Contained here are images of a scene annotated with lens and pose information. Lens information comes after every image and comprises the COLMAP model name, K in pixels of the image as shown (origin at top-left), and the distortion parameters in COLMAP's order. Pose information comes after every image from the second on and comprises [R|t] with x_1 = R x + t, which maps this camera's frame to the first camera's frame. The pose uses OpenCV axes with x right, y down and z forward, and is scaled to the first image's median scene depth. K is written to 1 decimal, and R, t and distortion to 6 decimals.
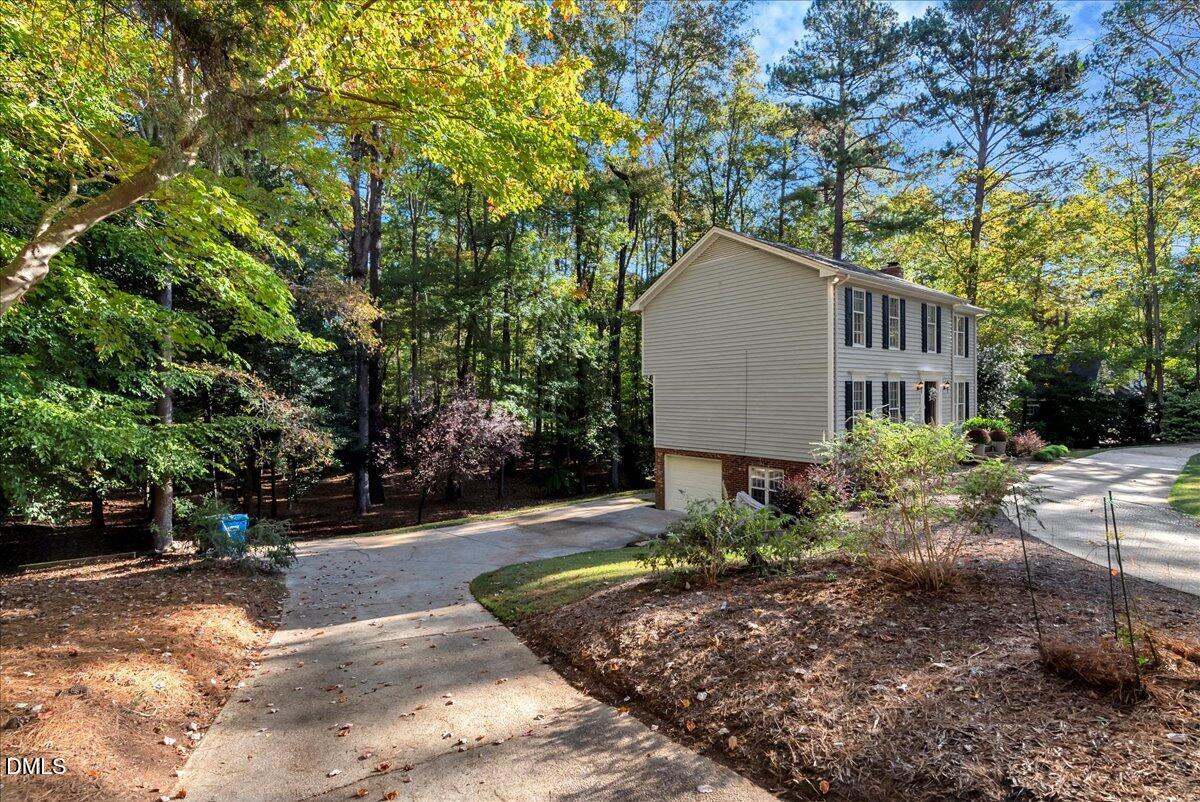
lens RADIAL K [[637.3, 0, 600.0], [0, 637.3, 401.0], [0, 0, 1]] dist [-0.001996, 0.001865]
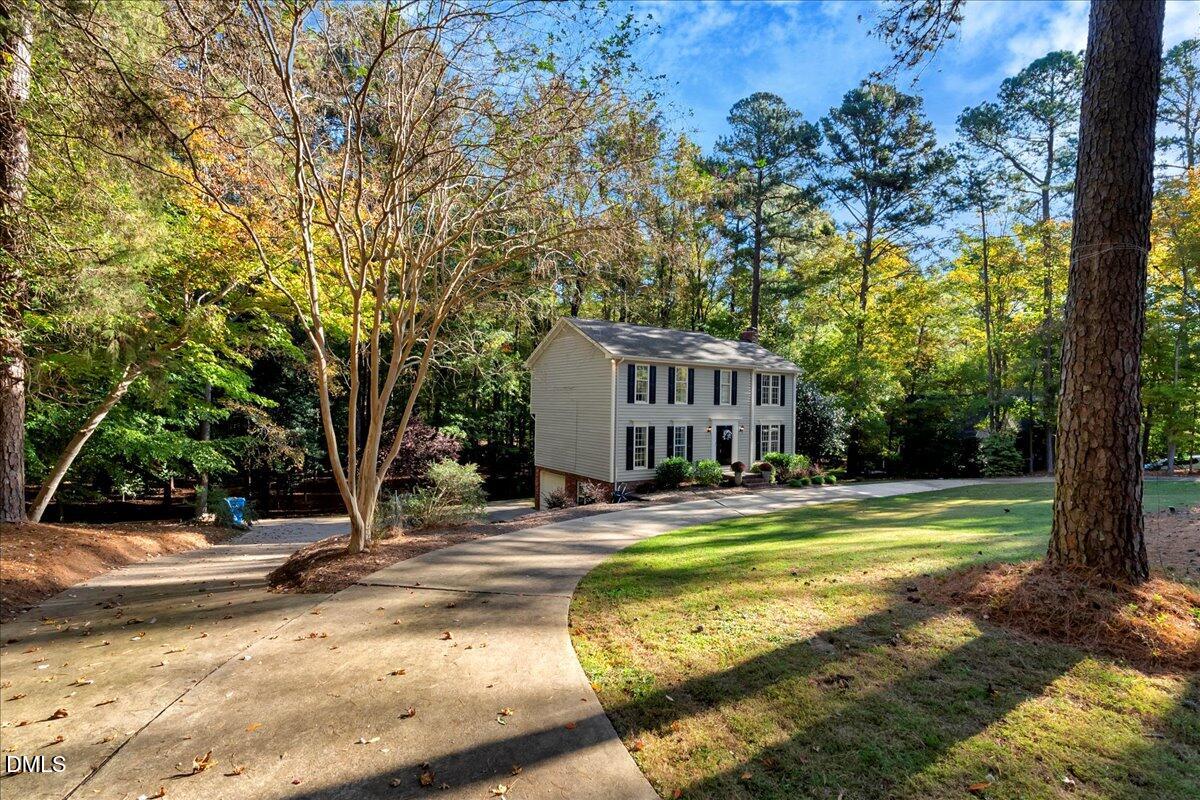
lens RADIAL K [[637.3, 0, 600.0], [0, 637.3, 400.0], [0, 0, 1]] dist [-0.001996, 0.001865]
pose [[0.994114, 0.029336, -0.104294, 0.403694], [-0.031083, 0.999402, -0.015168, -0.059058], [0.103786, 0.018320, 0.994431, -0.420124]]
